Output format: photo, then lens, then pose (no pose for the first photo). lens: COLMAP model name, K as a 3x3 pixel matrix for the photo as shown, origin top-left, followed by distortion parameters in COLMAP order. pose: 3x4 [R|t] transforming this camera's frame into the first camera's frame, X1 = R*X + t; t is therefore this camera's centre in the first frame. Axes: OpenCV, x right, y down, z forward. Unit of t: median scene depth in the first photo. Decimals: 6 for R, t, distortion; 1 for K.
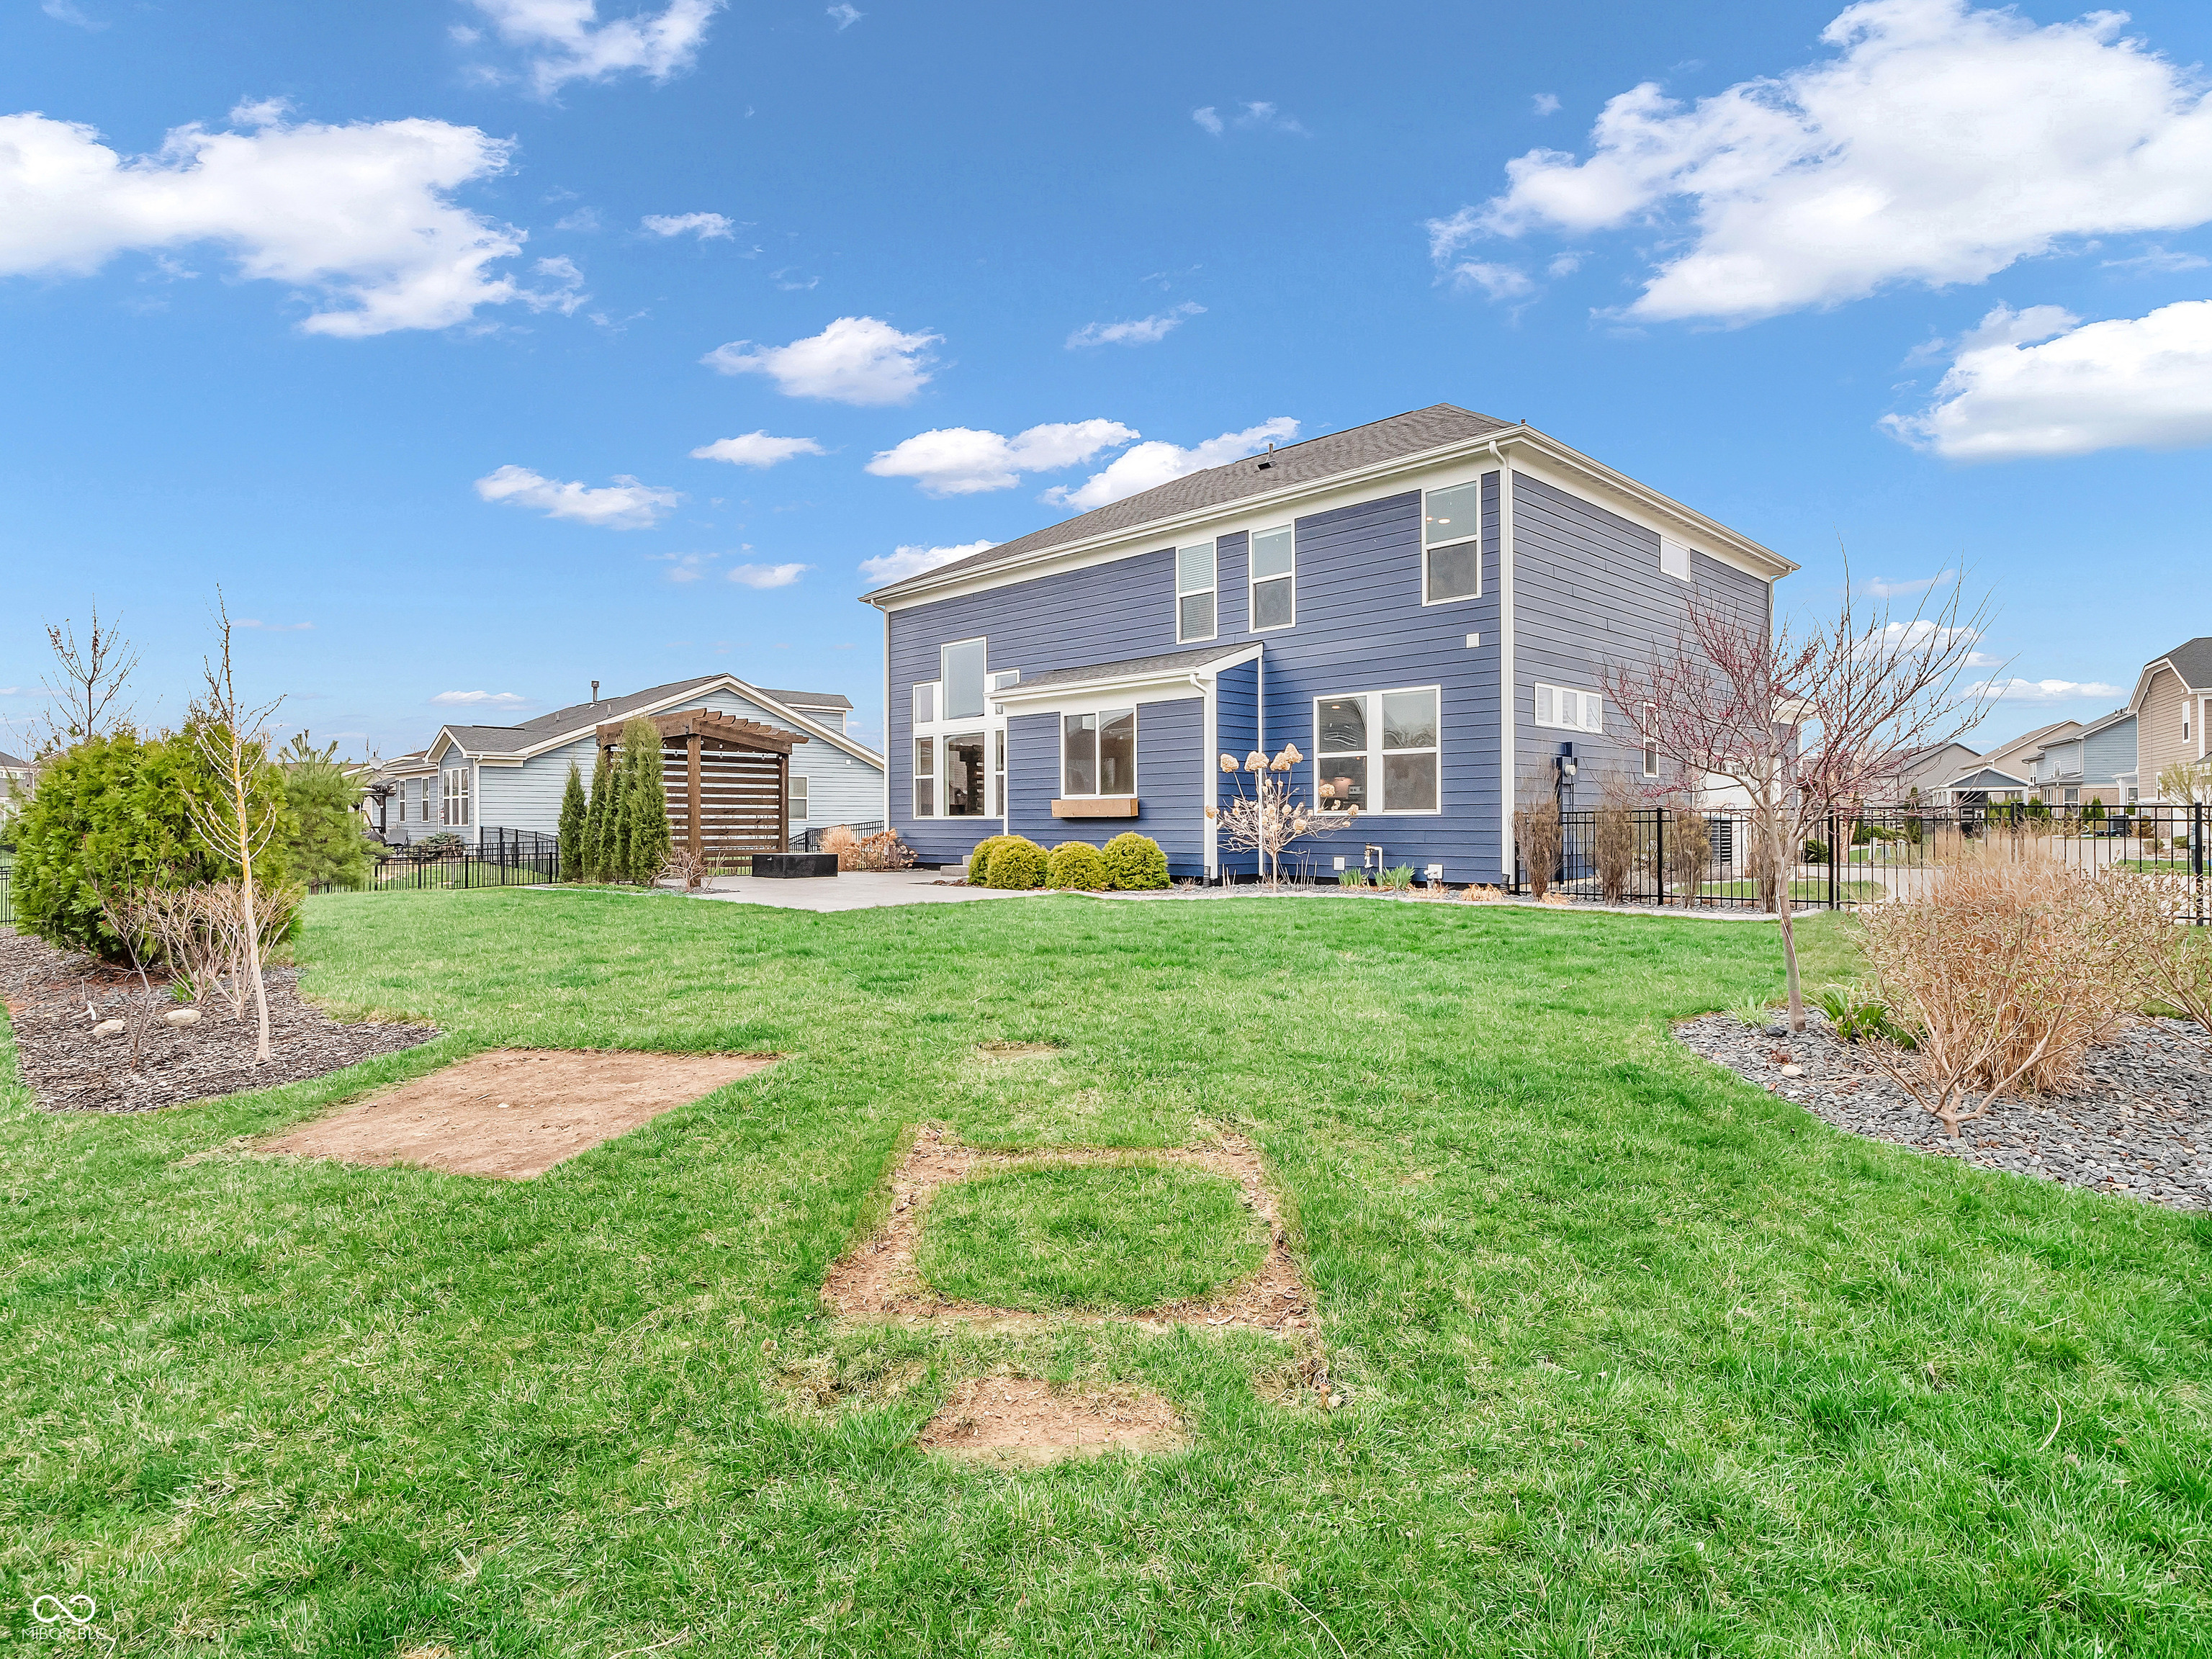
lens RADIAL K [[1170.5, 0, 1106.5], [0, 1170.5, 814.9], [0, 0, 1]] dist [-0.002364, -0.000730]
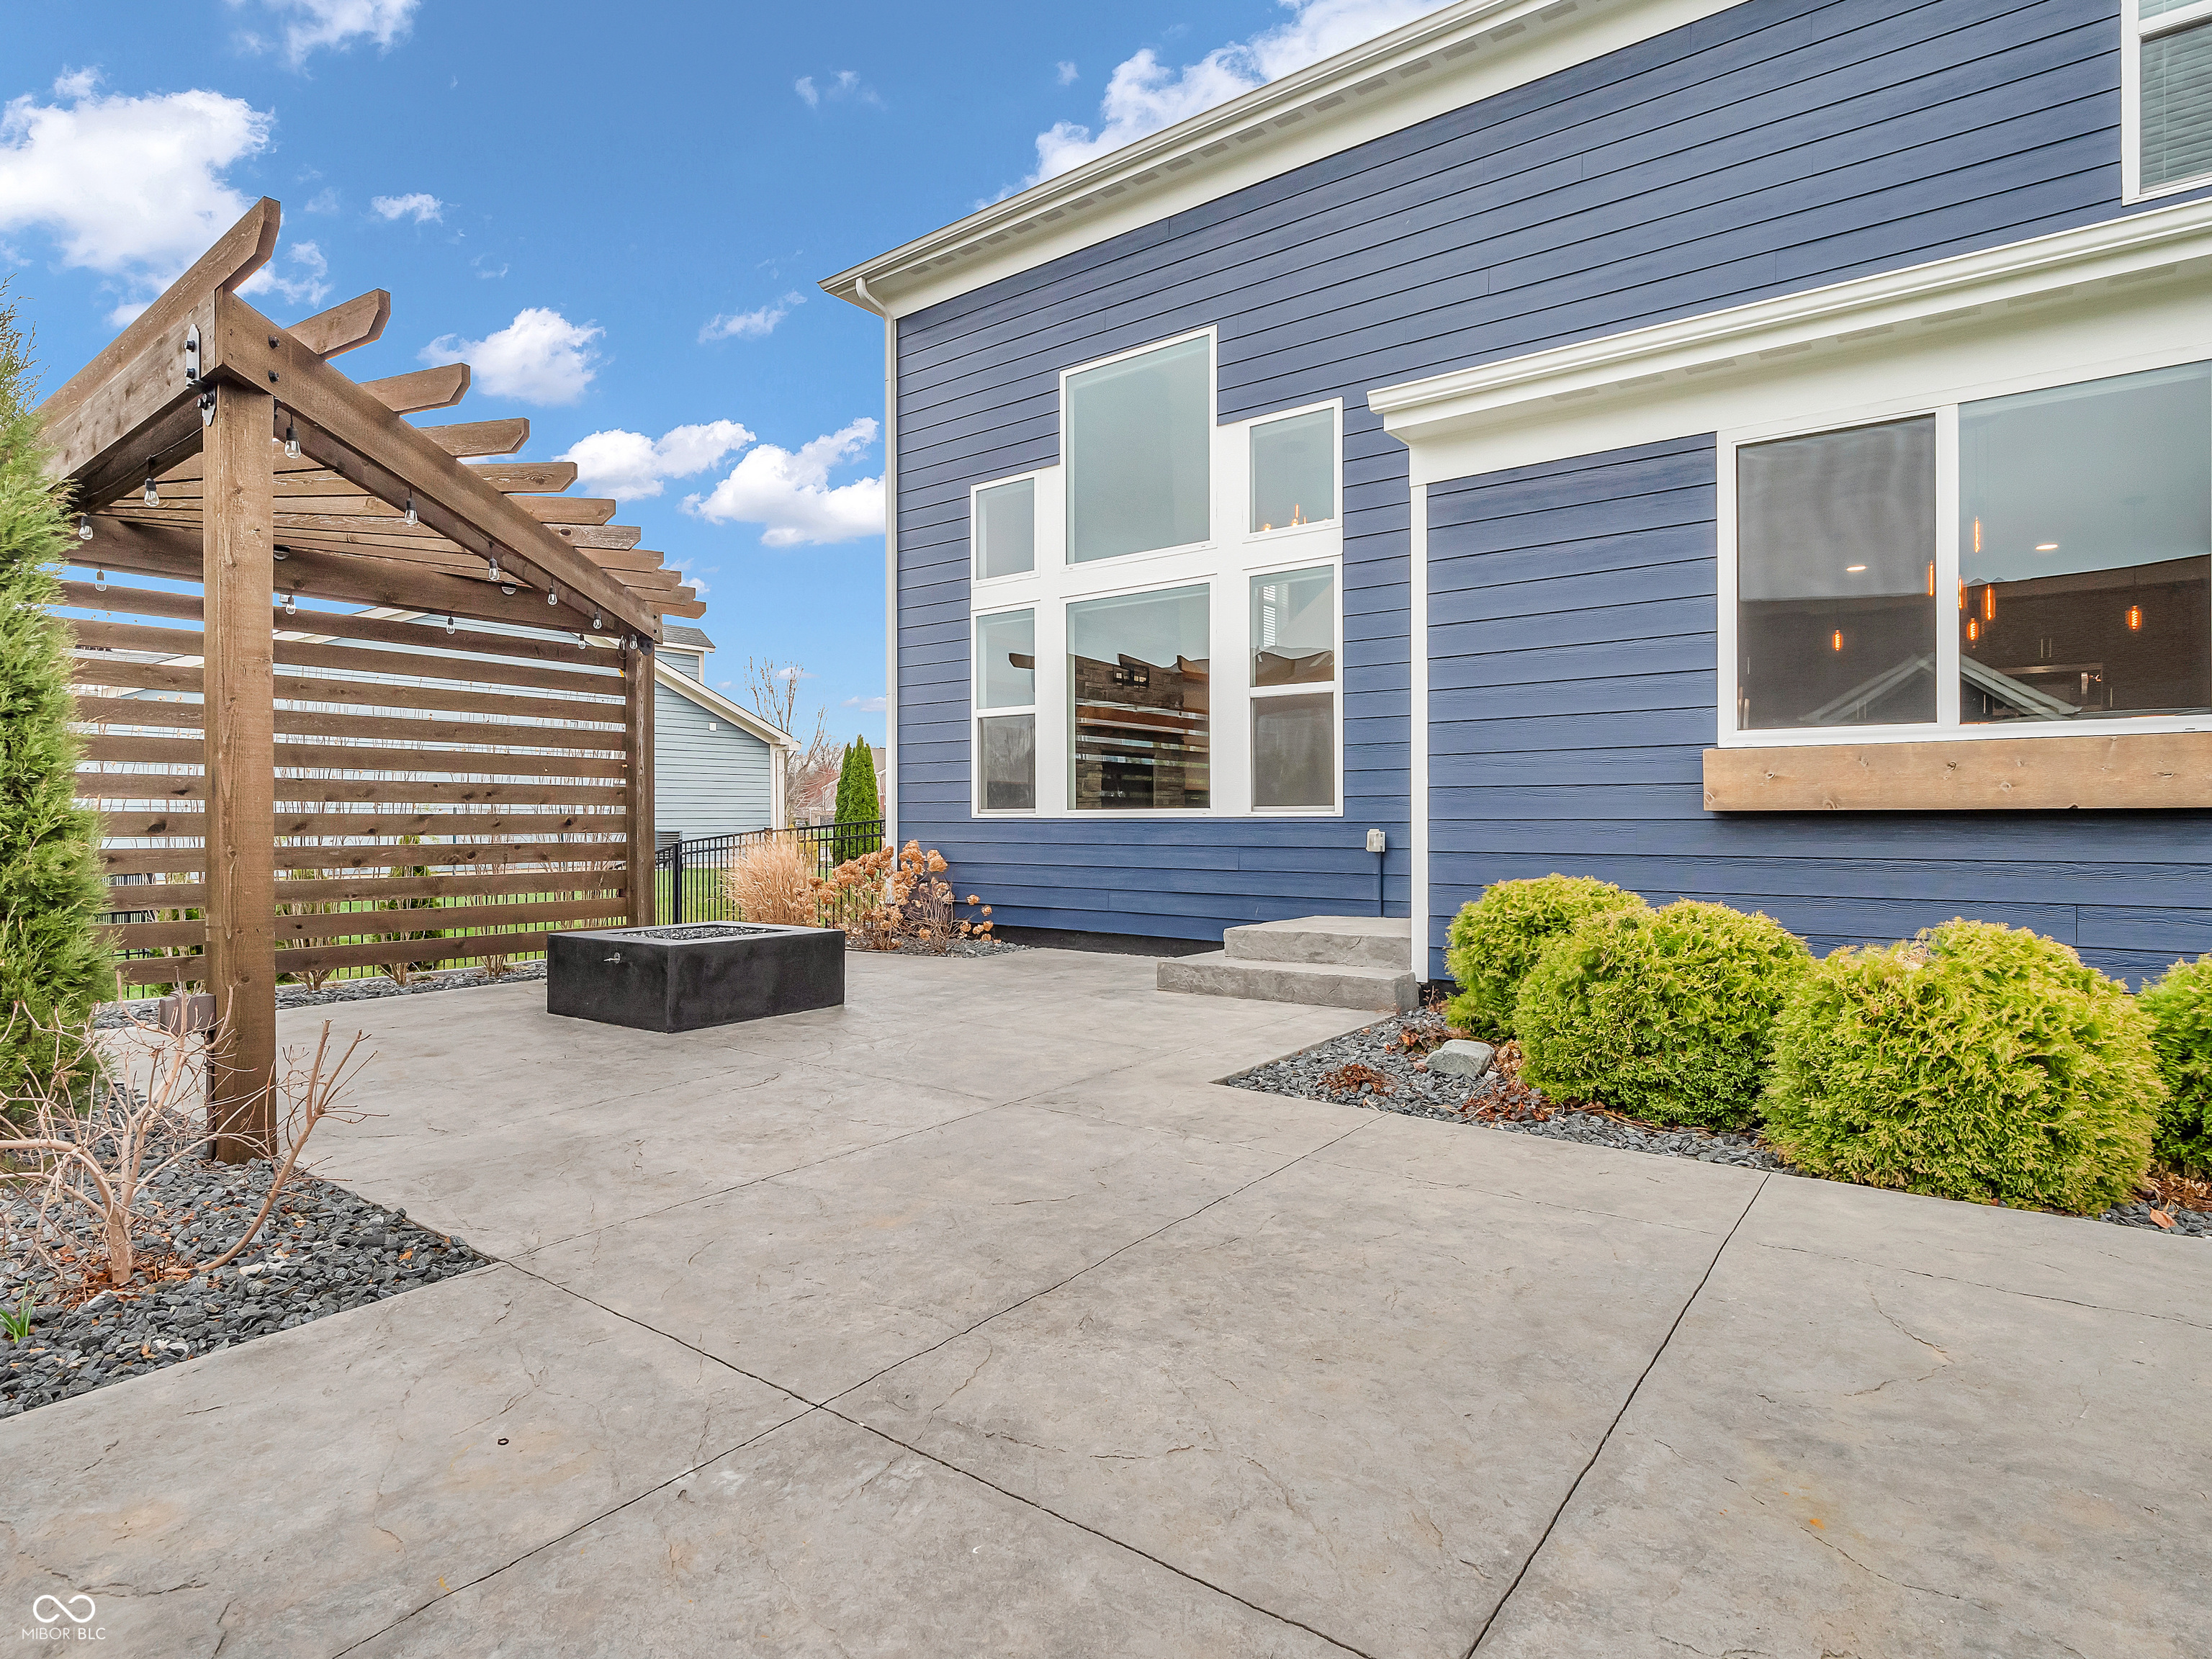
lens RADIAL K [[1175.7, 0, 1106.0], [0, 1175.7, 829.5], [0, 0, 1]] dist [-0.005455, -0.001647]
pose [[0.989406, 0.000131, 0.145175, -0.232377], [-0.001973, 0.999919, 0.012540, 0.003459], [-0.145162, -0.012693, 0.989326, 0.771773]]
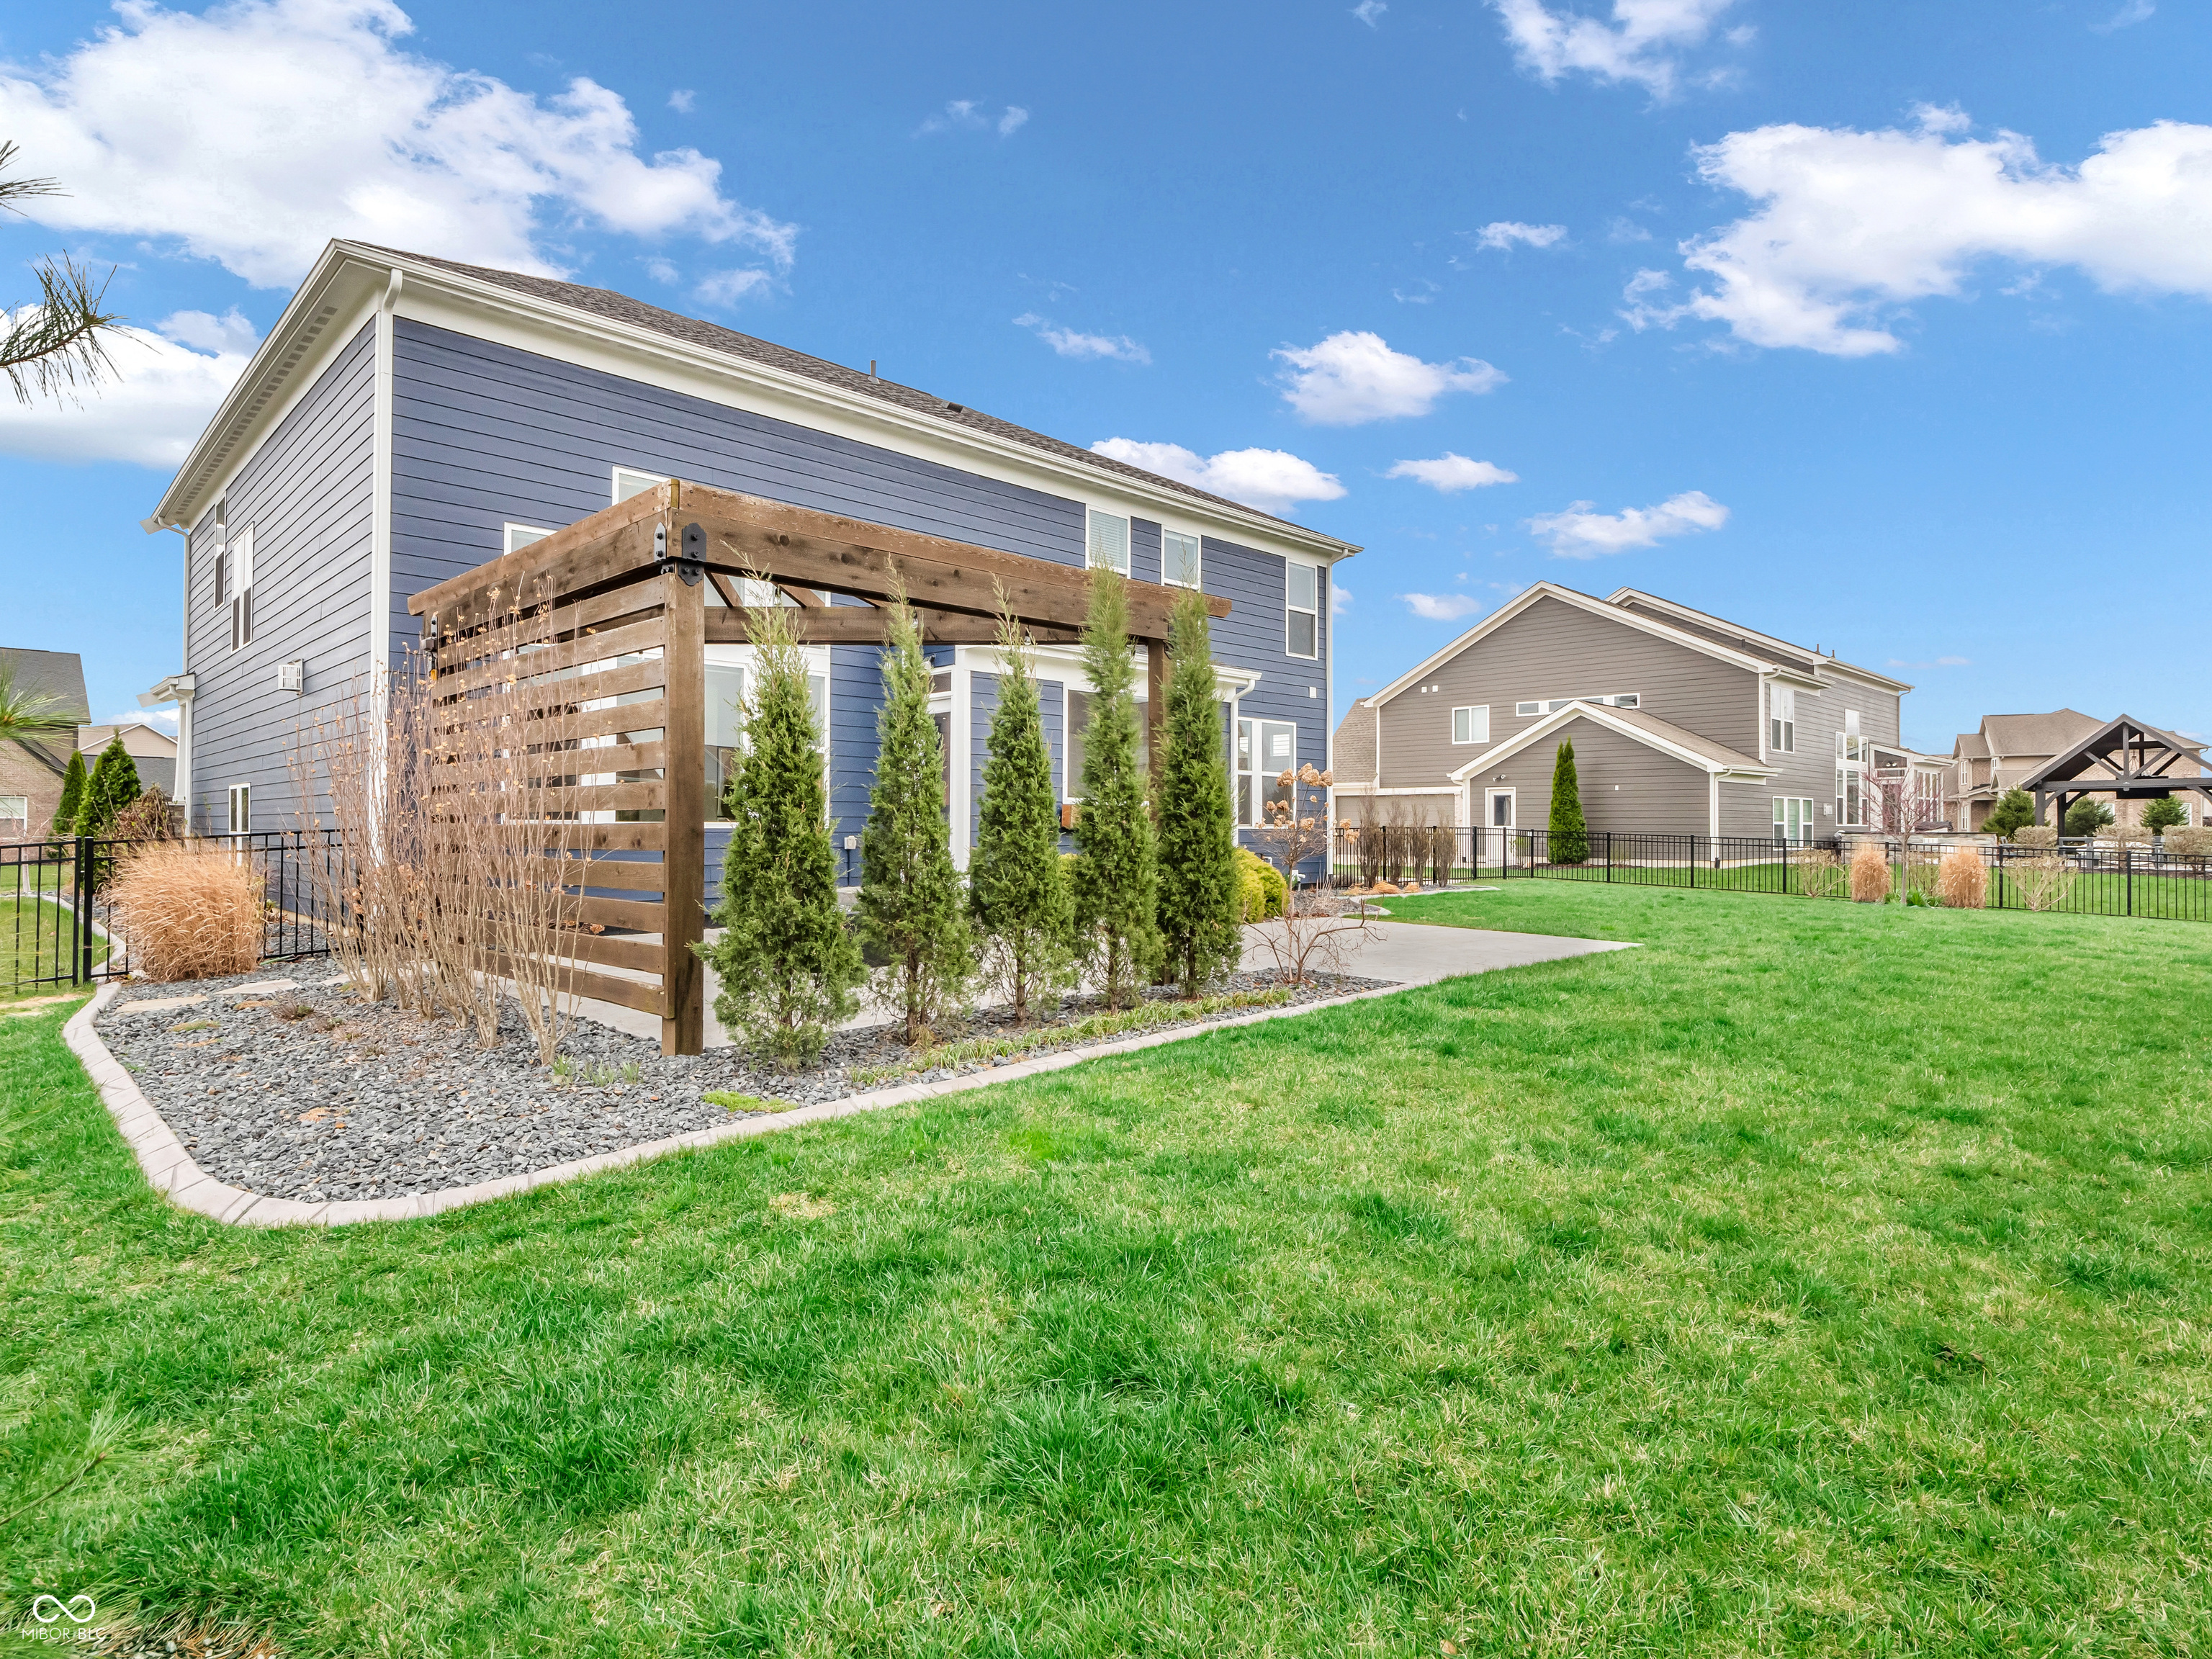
lens RADIAL K [[1170.5, 0, 1106.5], [0, 1170.5, 814.9], [0, 0, 1]] dist [-0.002364, -0.000730]
pose [[-0.005231, 0.014473, 0.999882, -0.791376], [-0.010301, 0.999841, -0.014526, 0.004167], [-0.999933, -0.010375, -0.005081, 1.013714]]
